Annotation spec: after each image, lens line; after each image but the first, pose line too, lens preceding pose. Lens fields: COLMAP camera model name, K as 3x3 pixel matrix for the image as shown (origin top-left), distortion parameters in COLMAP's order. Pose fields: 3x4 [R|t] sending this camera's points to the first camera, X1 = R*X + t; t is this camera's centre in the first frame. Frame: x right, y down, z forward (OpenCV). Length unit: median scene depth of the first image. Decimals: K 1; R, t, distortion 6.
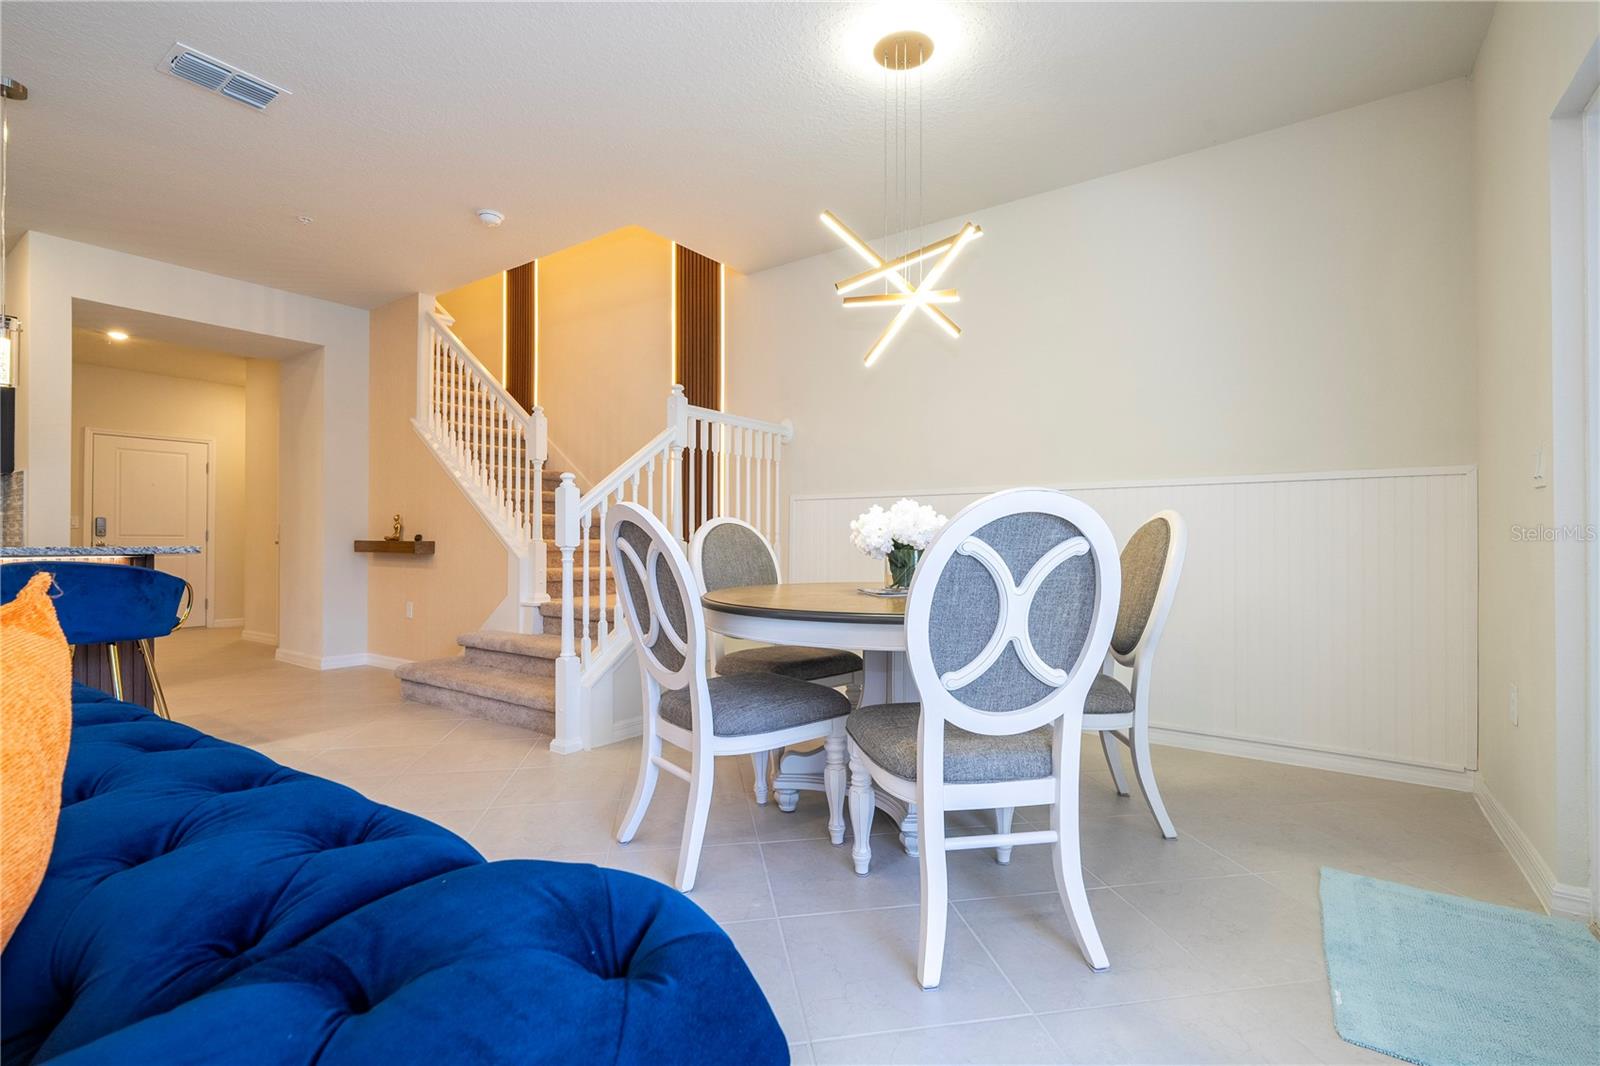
lens RADIAL K [[717.7, 0, 799.1], [0, 717.7, 528.8], [0, 0, 1]] dist [0.000006, 0.000774]
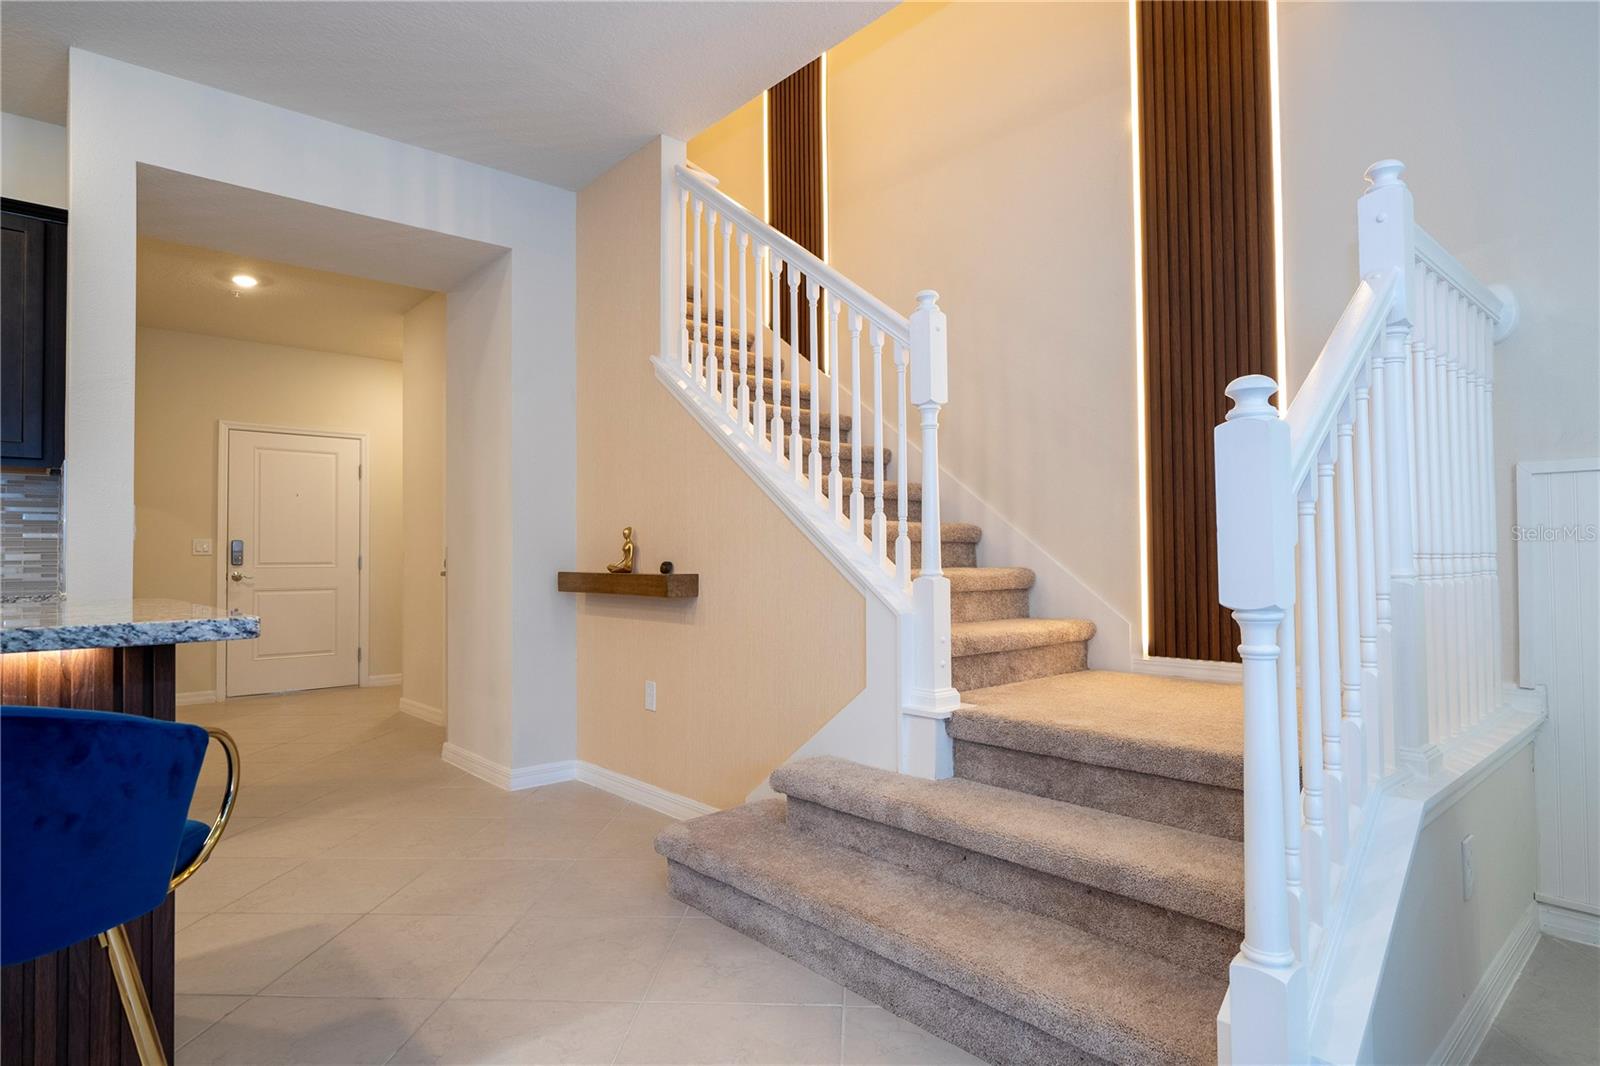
lens RADIAL K [[876.5, 0, 801.1], [0, 876.5, 531.8], [0, 0, 1]] dist [-0.001777, 0.001872]
pose [[0.971897, -0.015813, -0.234876, -0.264728], [0.012302, 0.999790, -0.016406, -0.002979], [0.235086, 0.013056, 0.971887, 0.356887]]
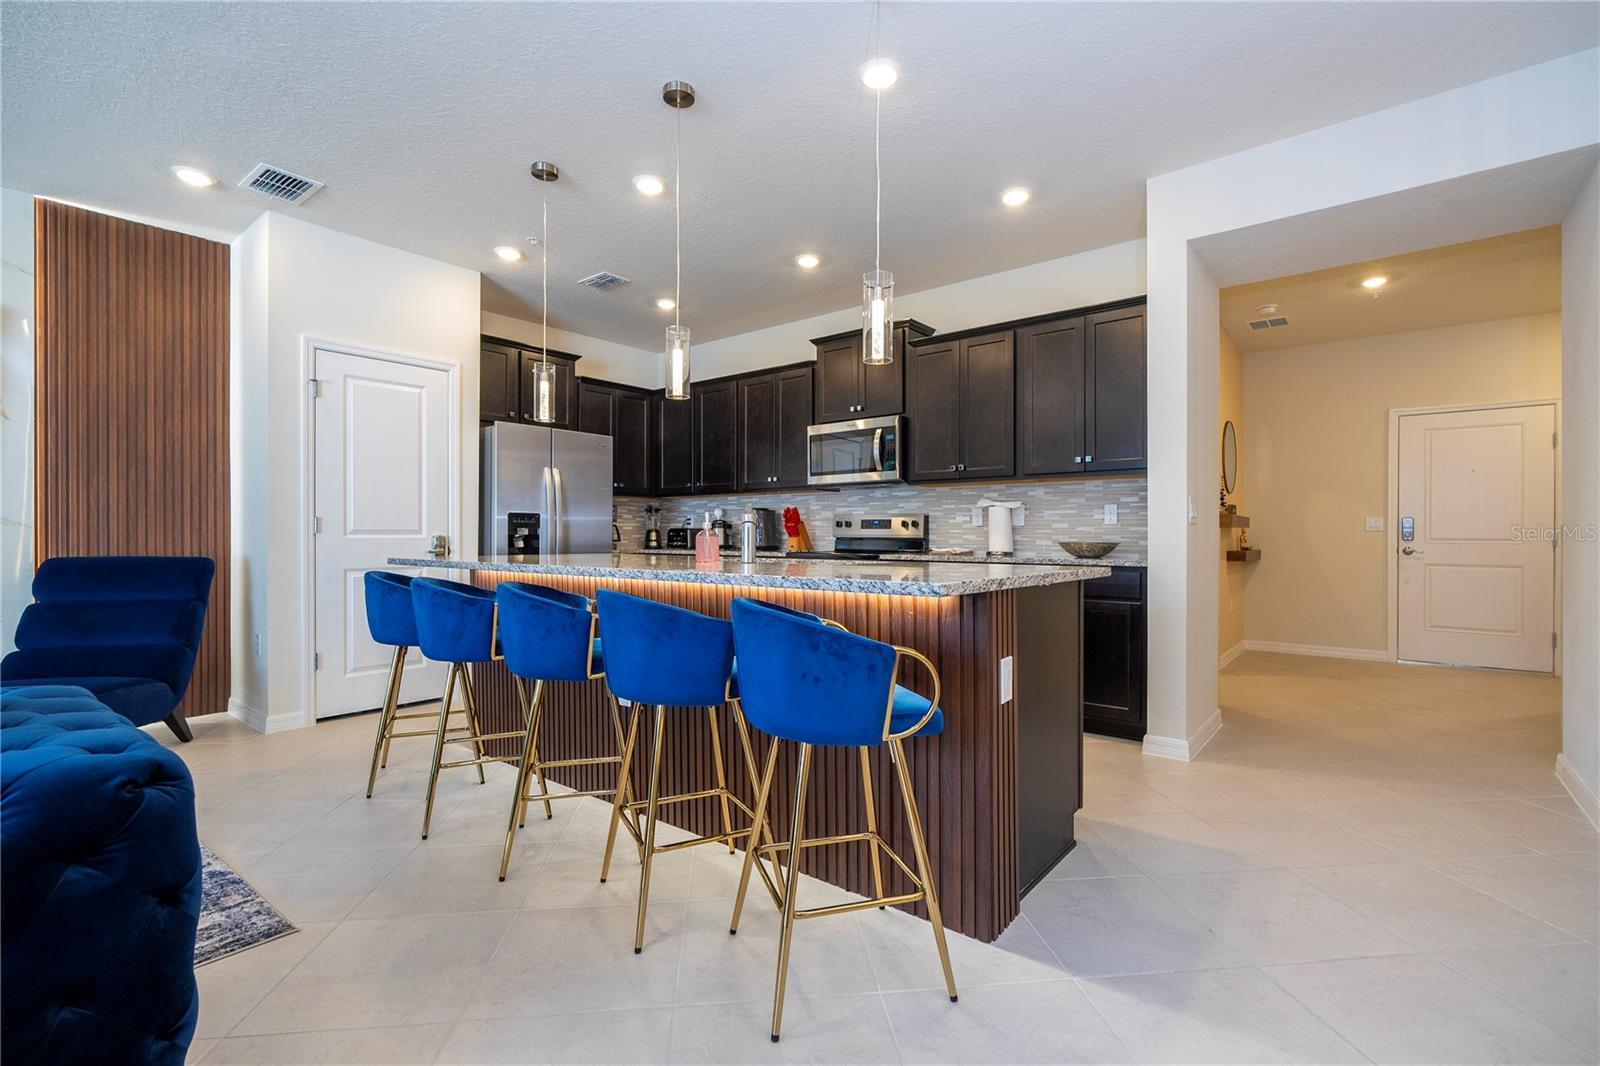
lens RADIAL K [[717.7, 0, 800.5], [0, 717.7, 534.7], [0, 0, 1]] dist [0.000006, 0.000774]
pose [[-0.055257, 0.003471, -0.998466, -0.169765], [0.008684, 0.999958, 0.002995, -0.006589], [0.998434, -0.008505, -0.055285, 0.510049]]
